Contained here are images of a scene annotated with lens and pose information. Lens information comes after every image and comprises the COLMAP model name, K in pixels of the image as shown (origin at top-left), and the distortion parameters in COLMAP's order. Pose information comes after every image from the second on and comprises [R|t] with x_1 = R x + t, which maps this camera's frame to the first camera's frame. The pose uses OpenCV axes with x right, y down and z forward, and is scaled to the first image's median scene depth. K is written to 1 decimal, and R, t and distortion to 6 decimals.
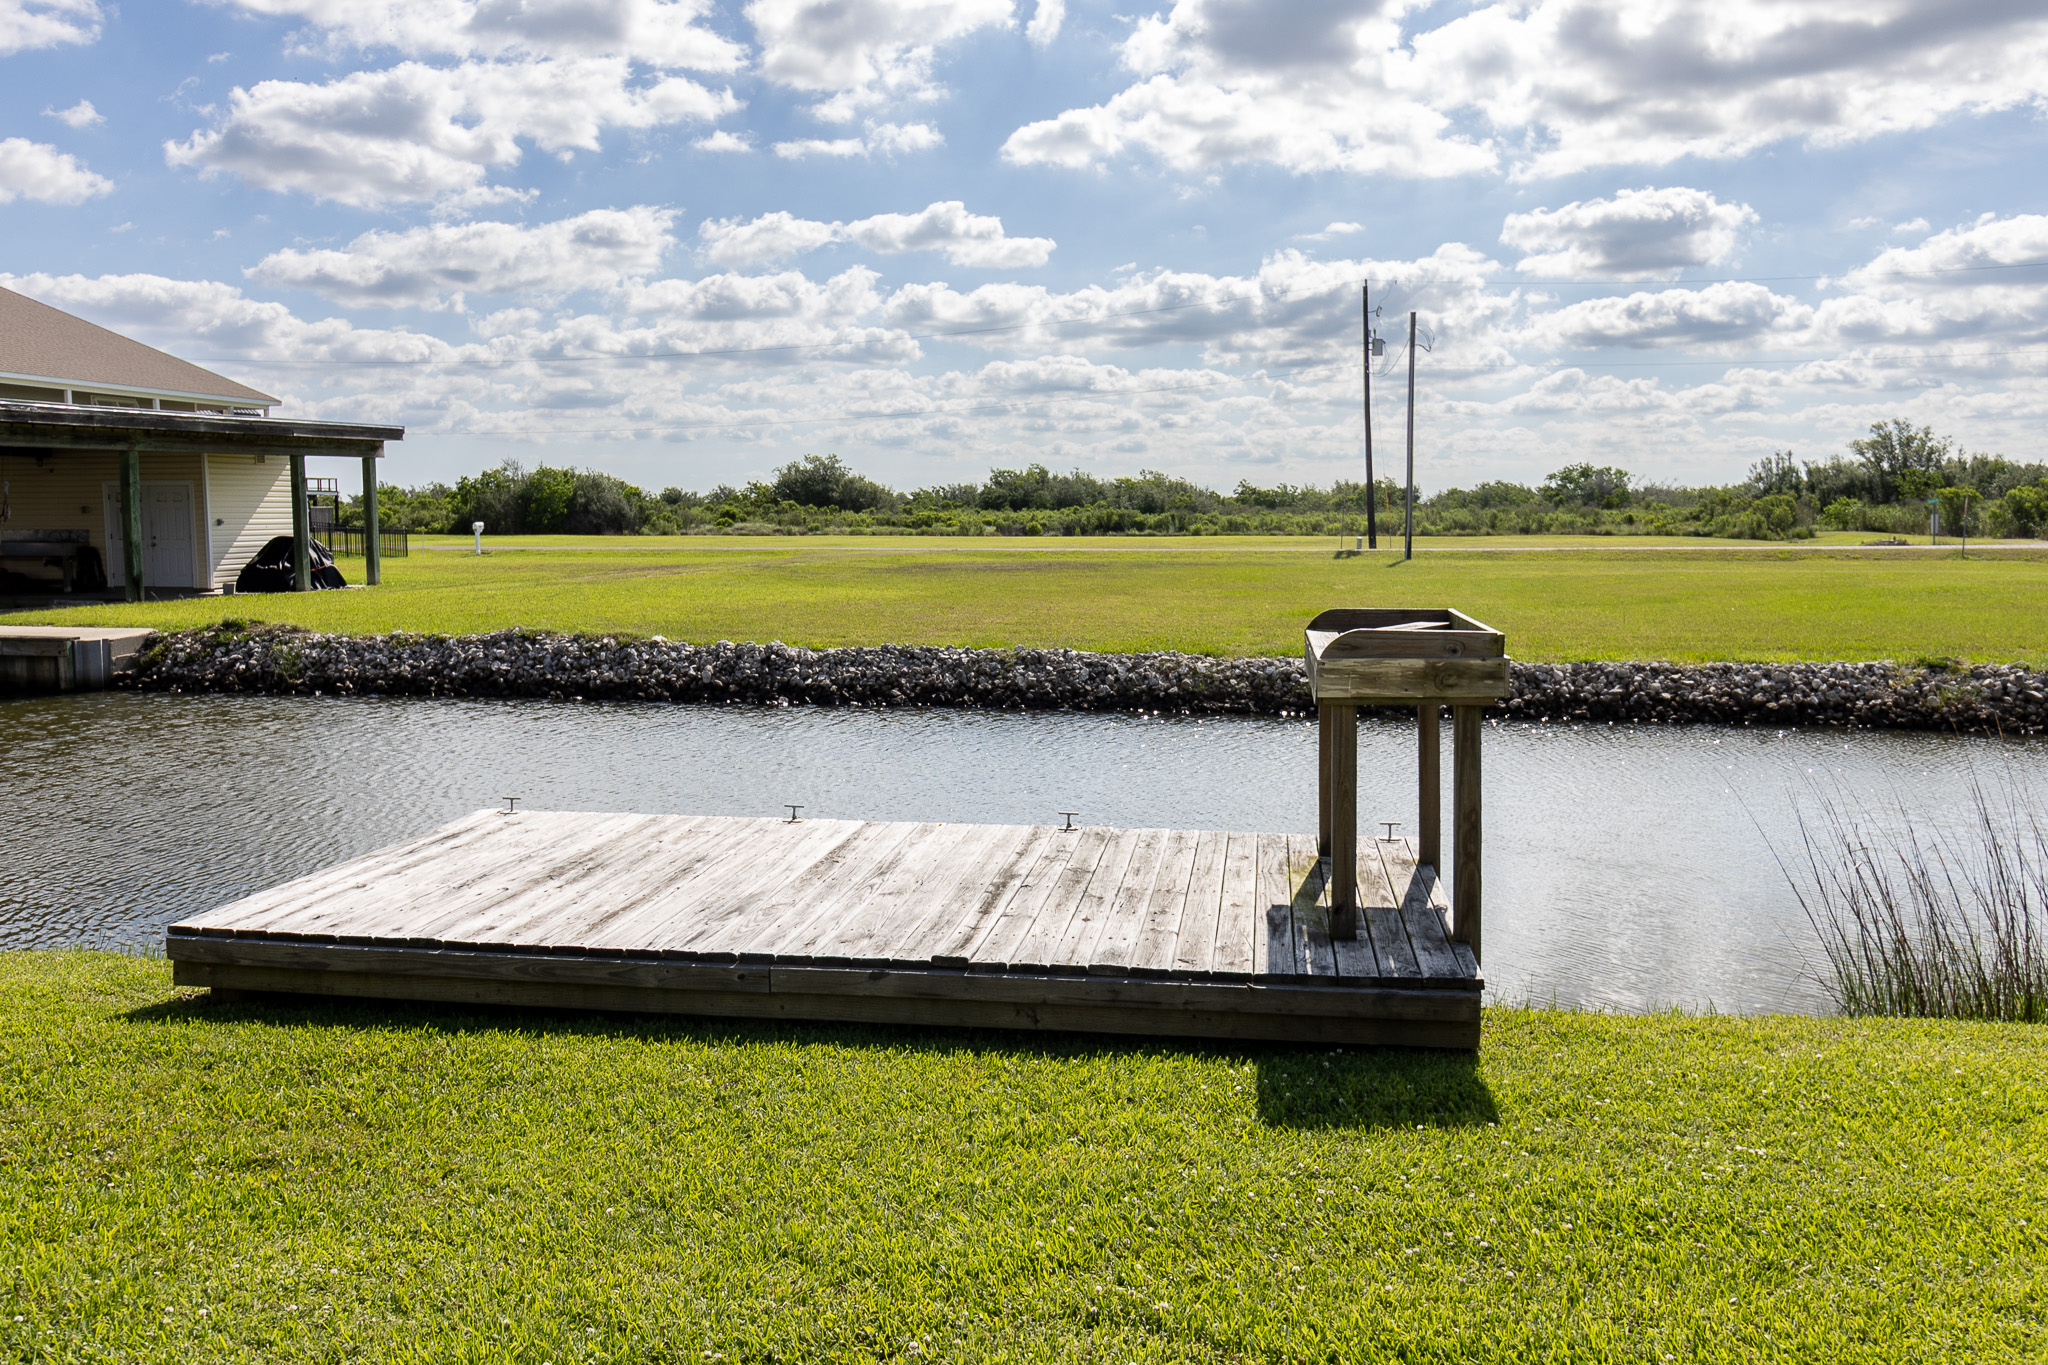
lens RADIAL K [[1618.4, 0, 1023.4], [0, 1618.4, 671.1], [0, 0, 1]] dist [-0.001320, -0.002178]
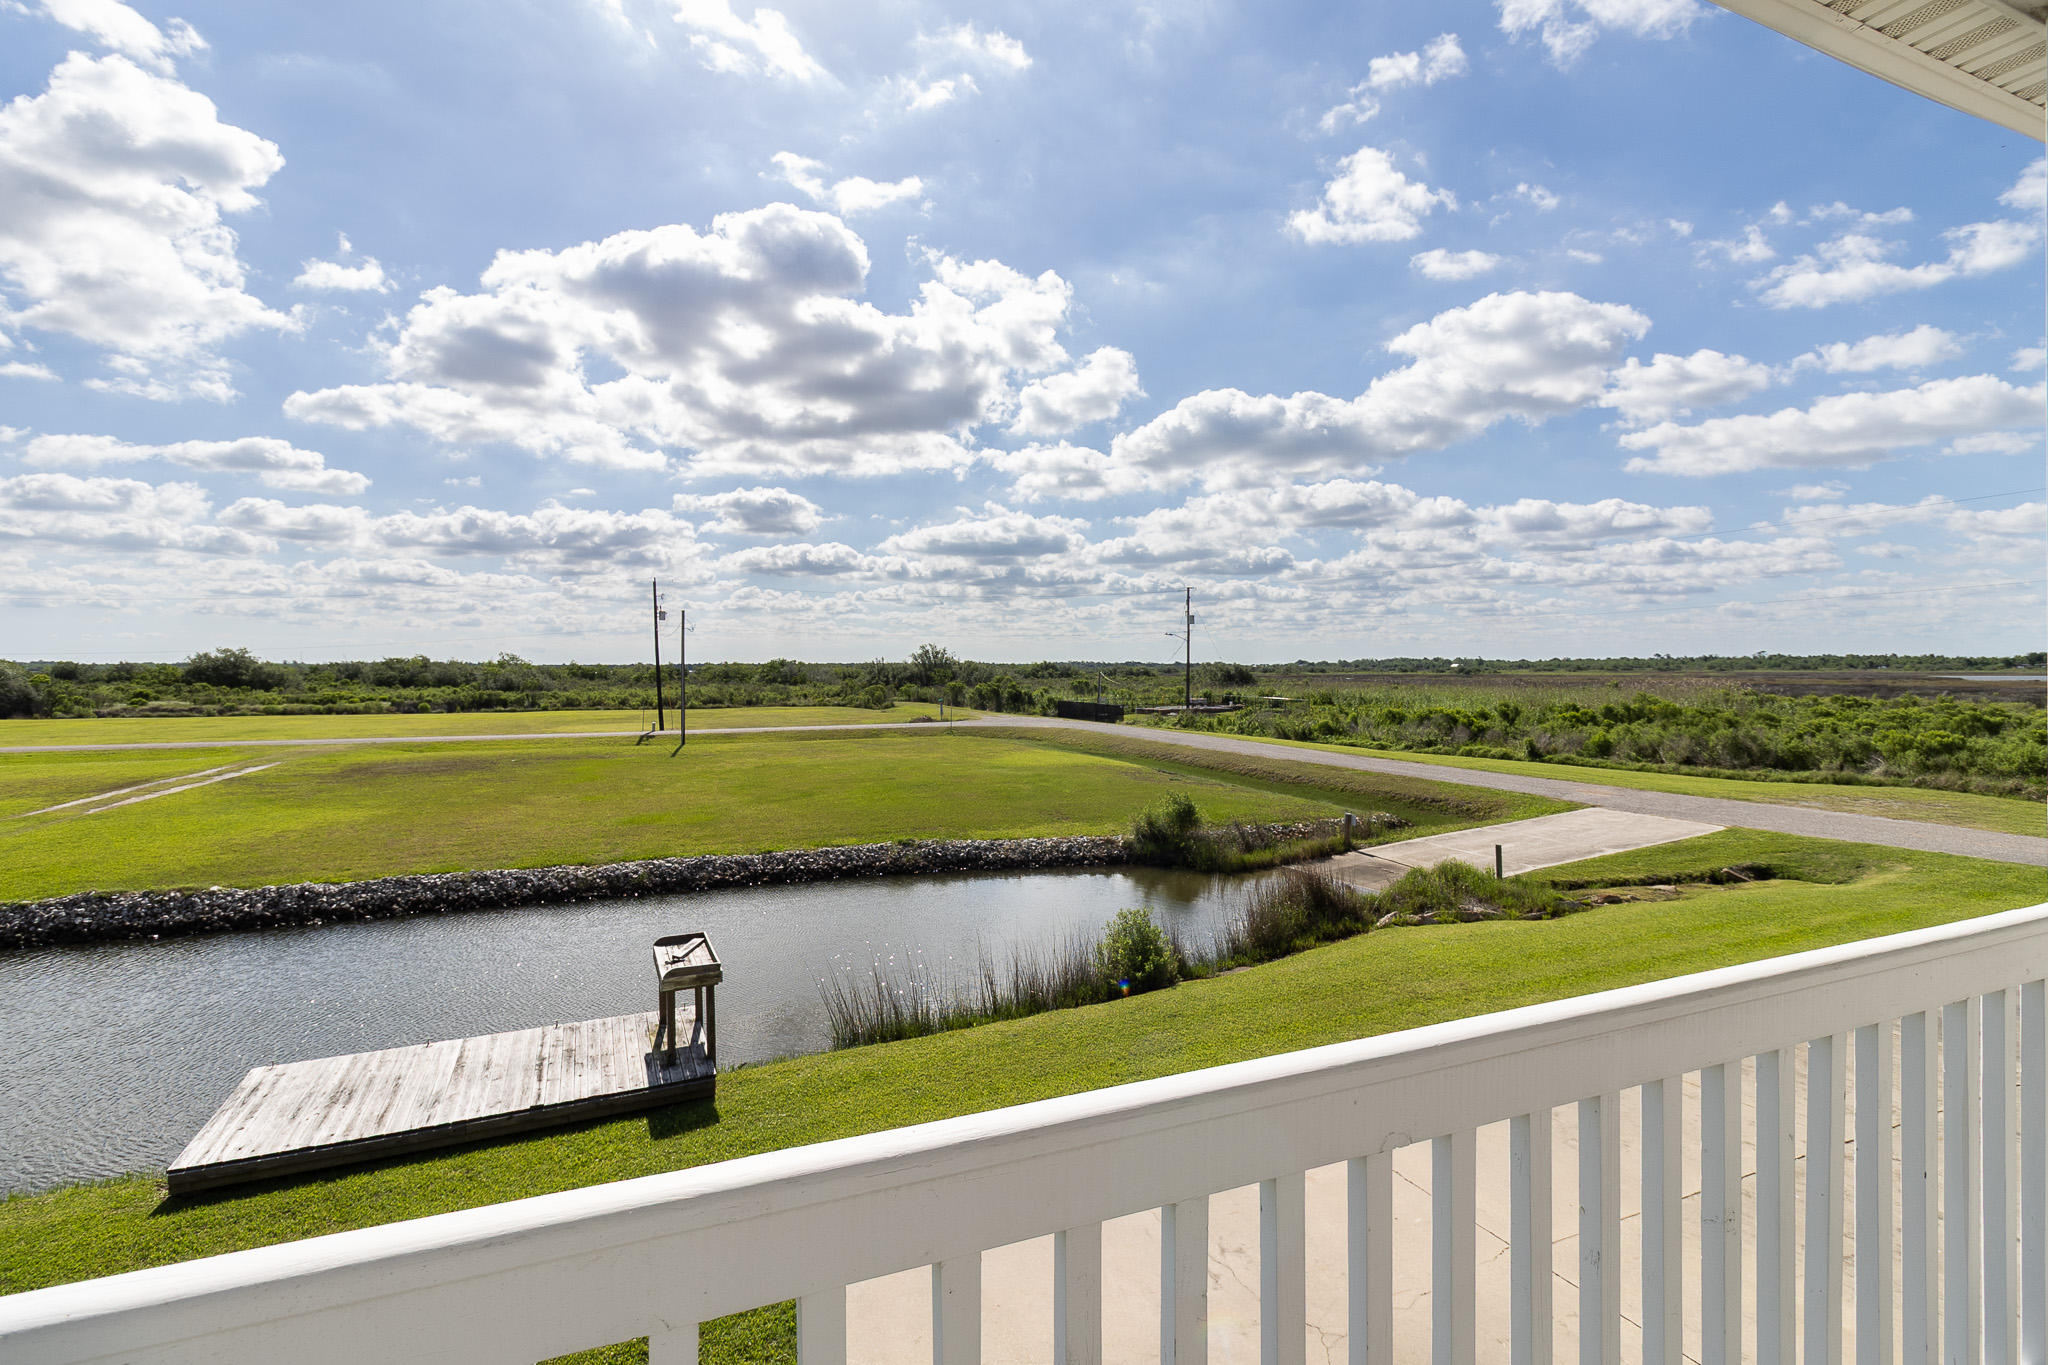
lens RADIAL K [[932.4, 0, 1045.8], [0, 932.4, 680.8], [0, 0, 1]] dist [0.001733, -0.001893]
pose [[0.822329, -0.001816, 0.569009, -0.070525], [0.051773, 0.996086, -0.071644, -0.122652], [-0.566652, 0.088374, 0.819204, -0.290450]]
